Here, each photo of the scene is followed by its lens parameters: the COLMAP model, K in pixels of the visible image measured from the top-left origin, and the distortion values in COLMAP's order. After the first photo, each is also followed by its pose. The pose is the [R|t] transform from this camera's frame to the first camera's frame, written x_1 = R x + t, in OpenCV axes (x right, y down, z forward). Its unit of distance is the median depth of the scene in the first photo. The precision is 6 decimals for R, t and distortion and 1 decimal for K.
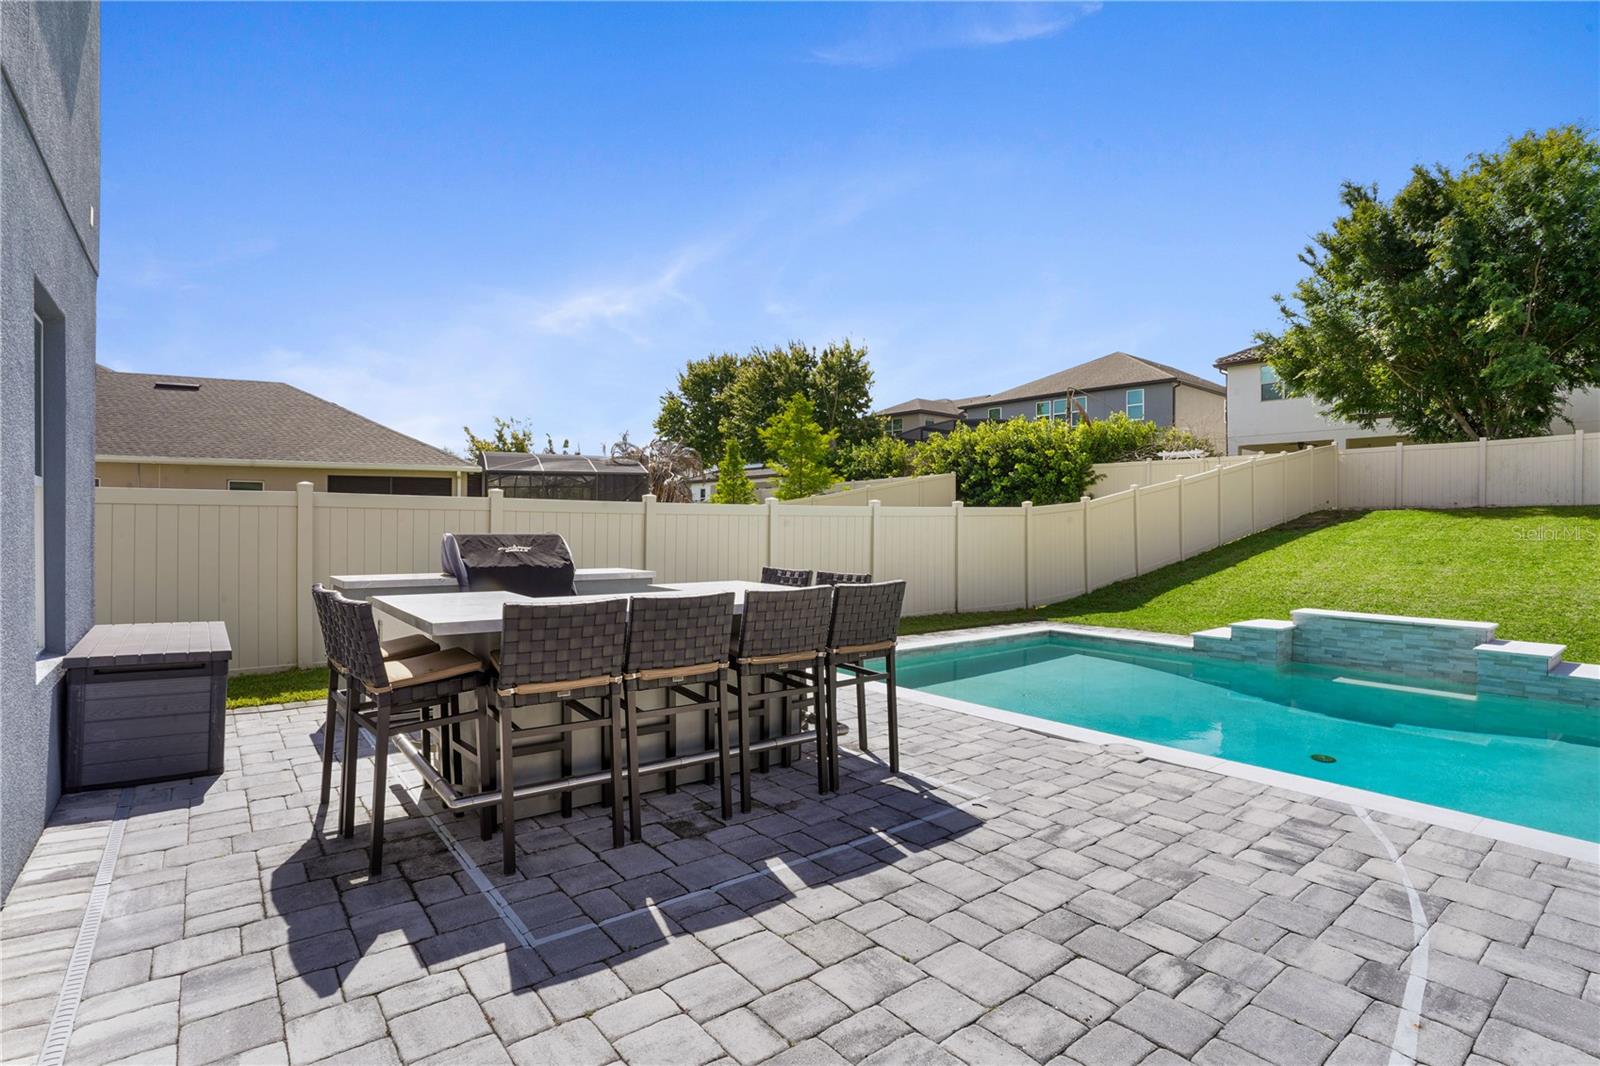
lens RADIAL K [[785.2, 0, 800.0], [0, 785.2, 533.0], [0, 0, 1]] dist [-0.083830, 0.039167]
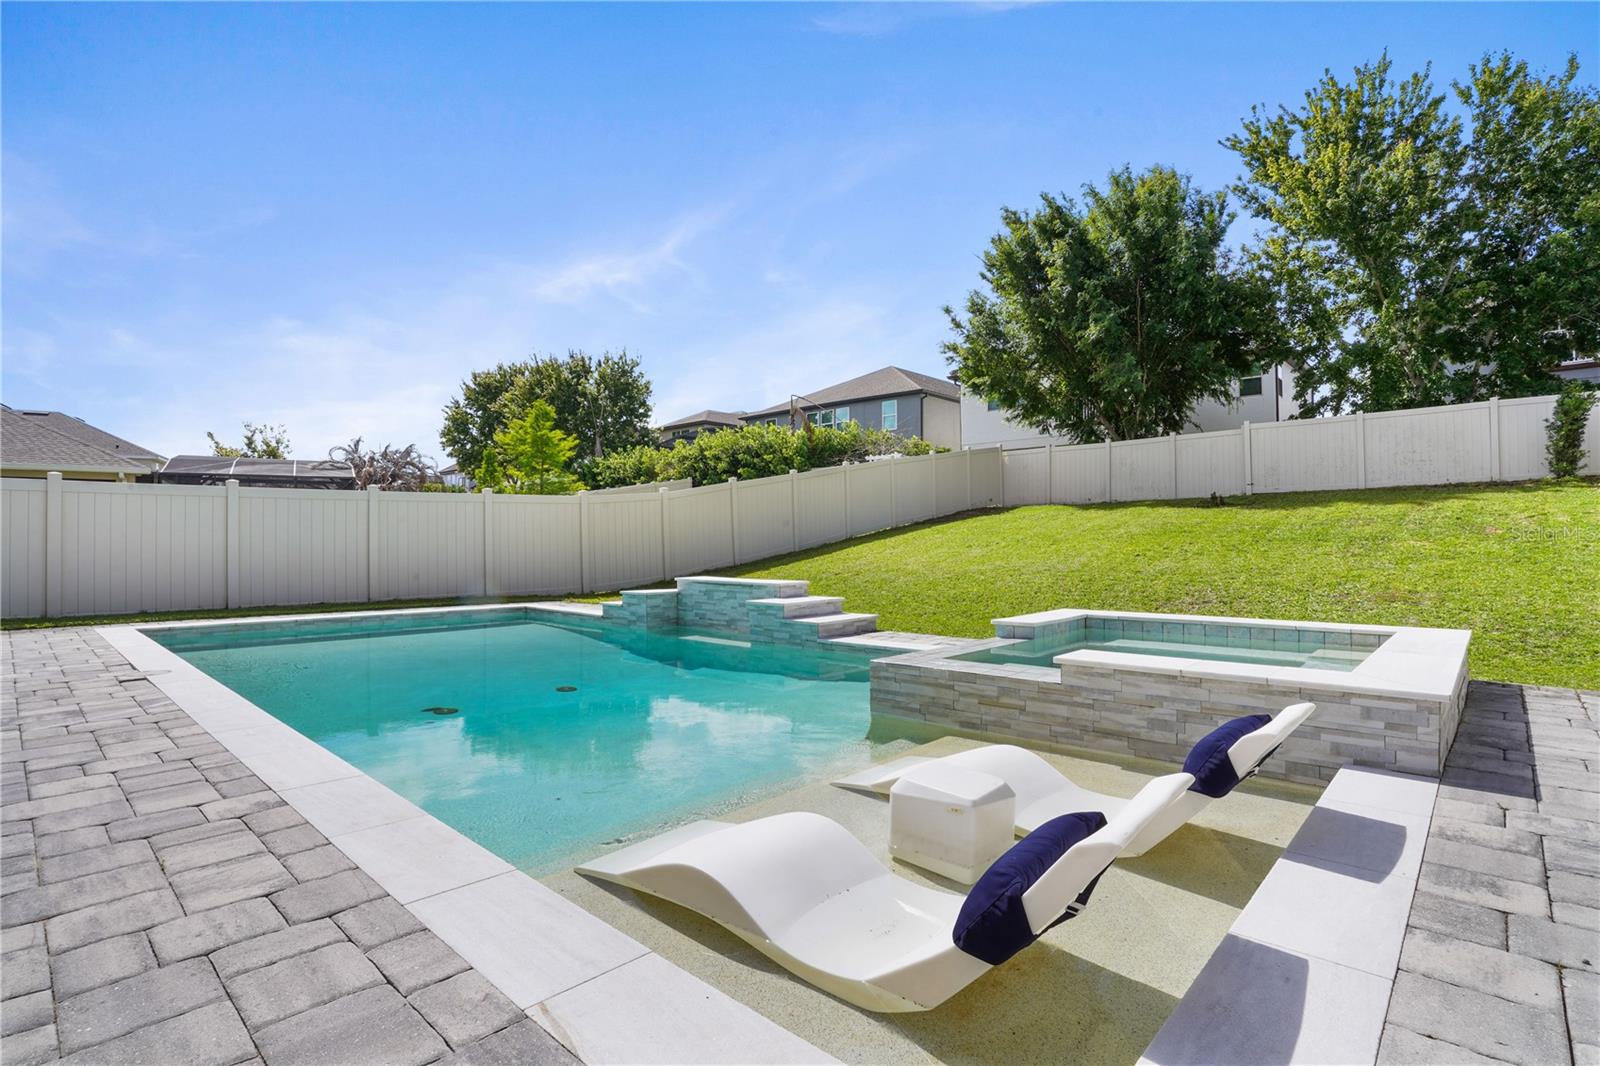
lens RADIAL K [[785.2, 0, 800.0], [0, 785.2, 533.0], [0, 0, 1]] dist [-0.083830, 0.039167]
pose [[0.988956, -0.007816, 0.148003, 0.269569], [0.011190, 0.999696, -0.021983, 0.027076], [-0.147787, 0.023396, 0.988742, -0.044496]]
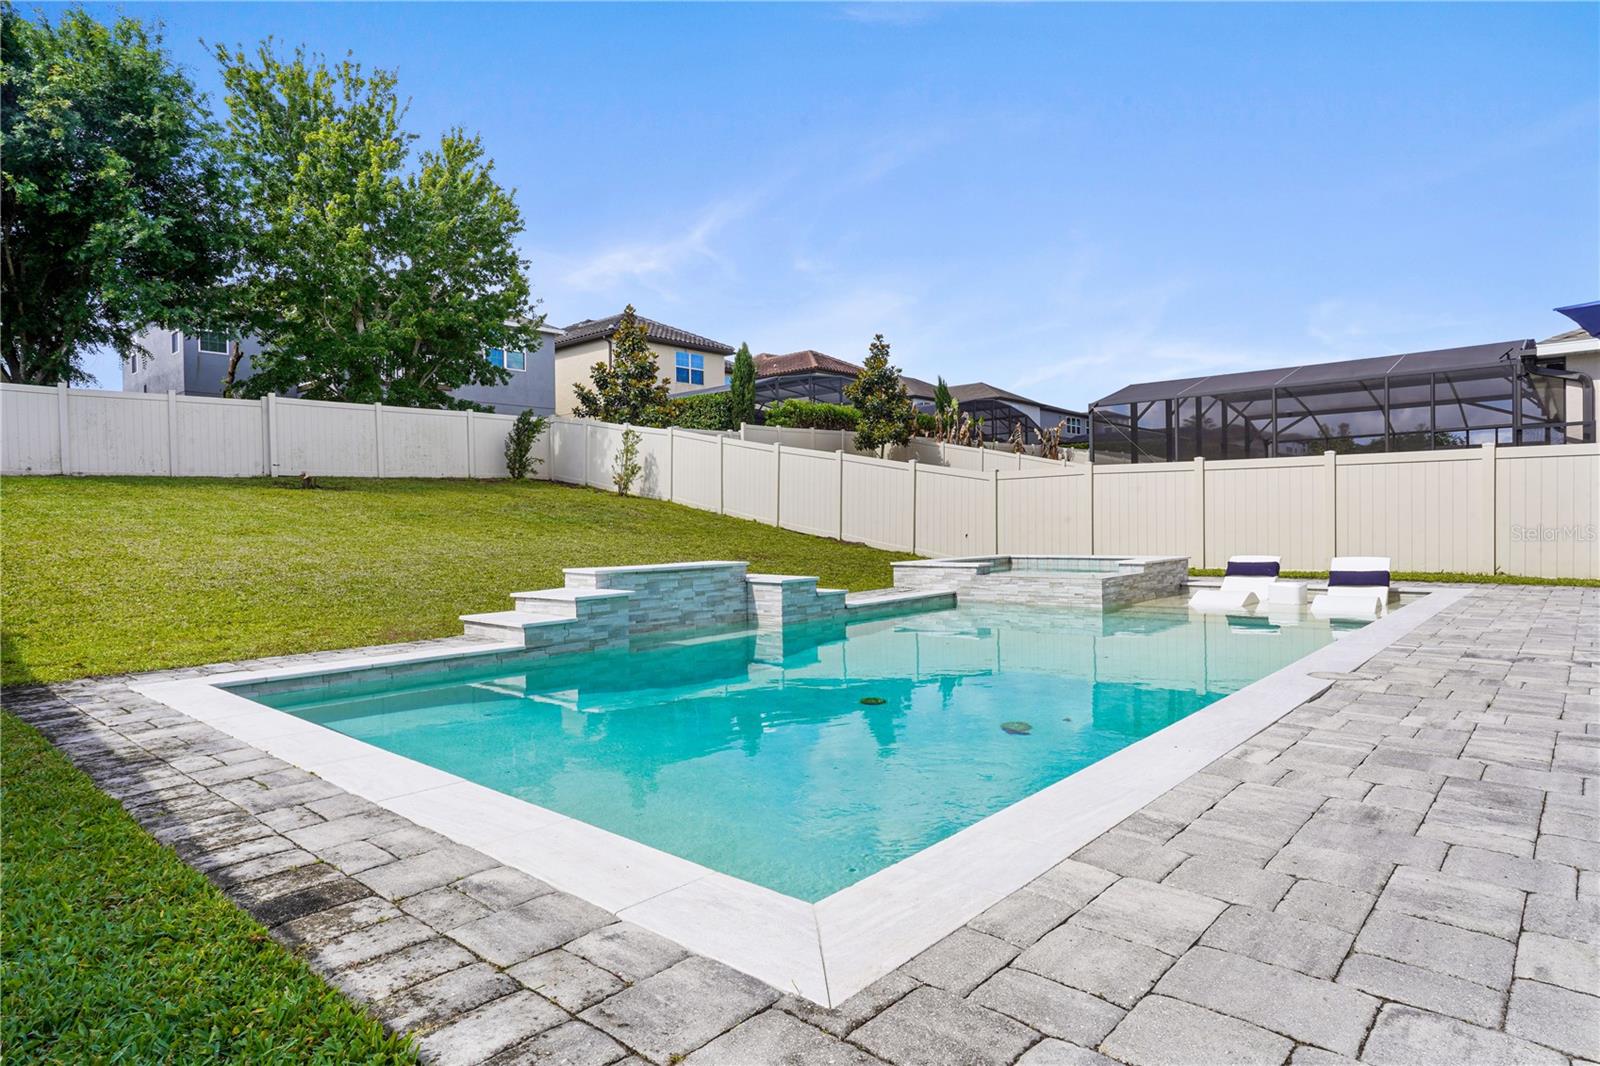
lens RADIAL K [[904.3, 0, 800.0], [0, 904.3, 533.0], [0, 0, 1]] dist [-0.083983, 0.081061]
pose [[-0.177474, -0.013898, 0.984027, -0.088387], [0.025500, 0.999500, 0.018716, 0.023564], [-0.983795, 0.028414, -0.177031, 0.395411]]
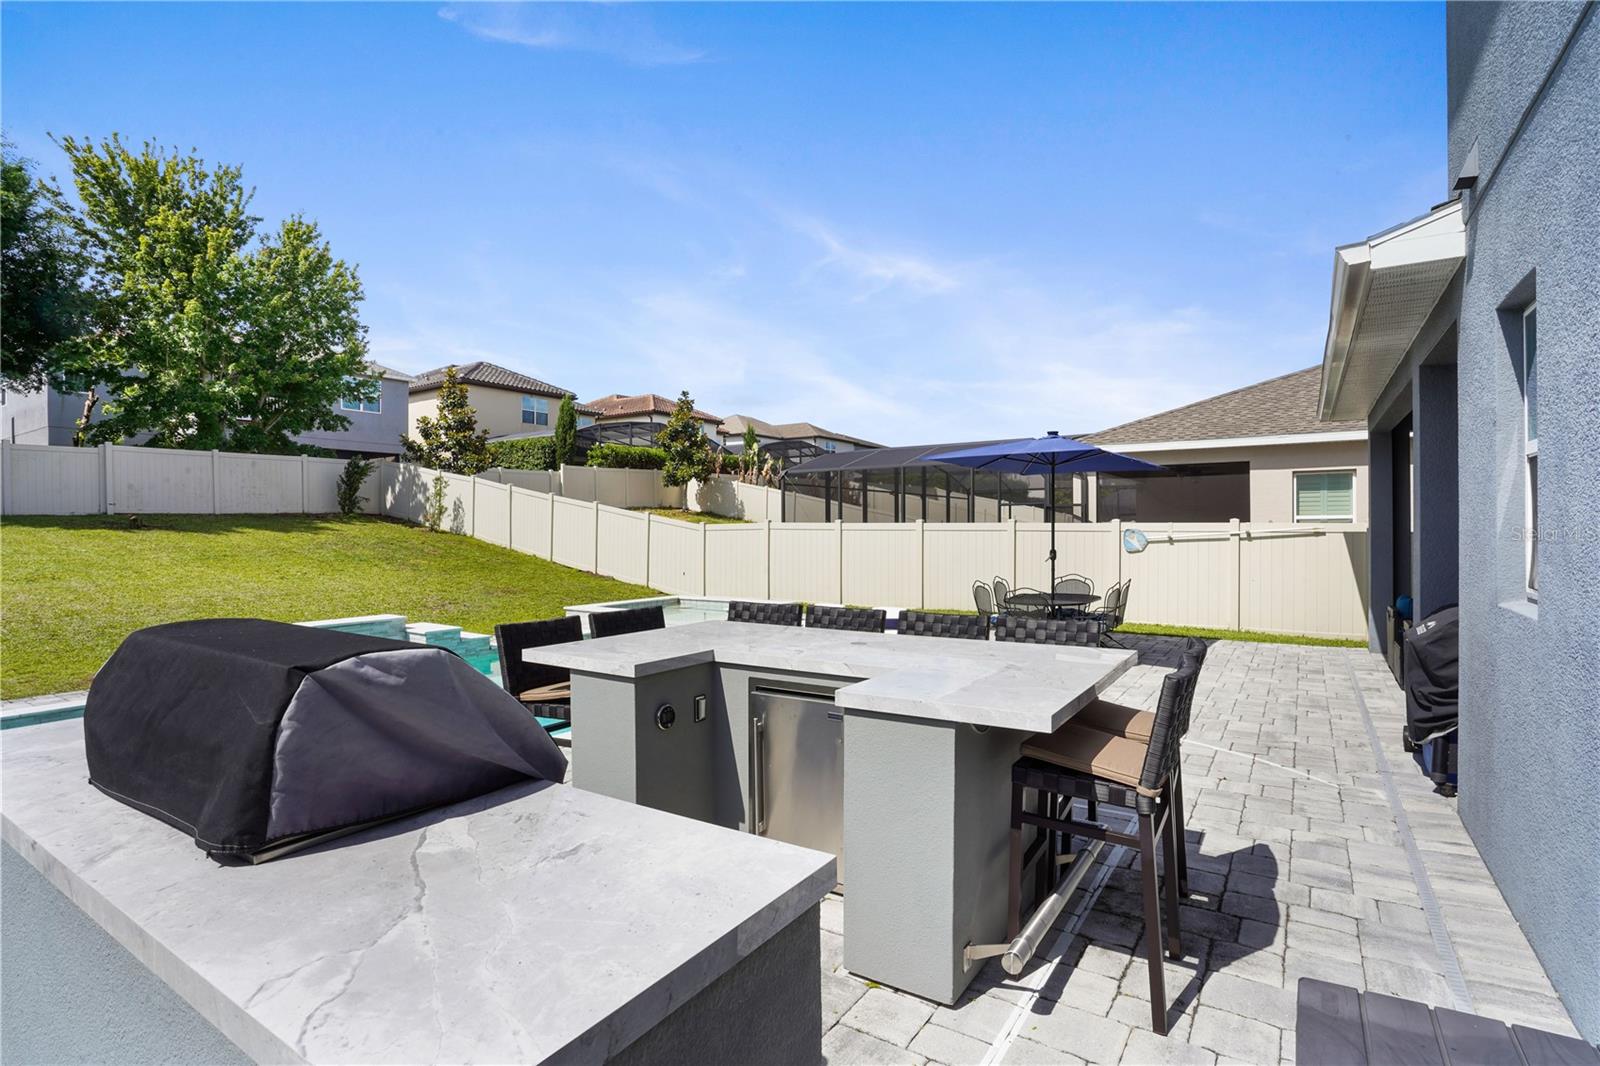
lens RADIAL K [[785.2, 0, 800.0], [0, 785.2, 533.0], [0, 0, 1]] dist [-0.083830, 0.039167]
pose [[-0.314878, -0.008971, 0.949090, -0.202156], [0.013609, 0.999810, 0.013966, -0.010442], [-0.949035, 0.017314, -0.314696, 0.266413]]
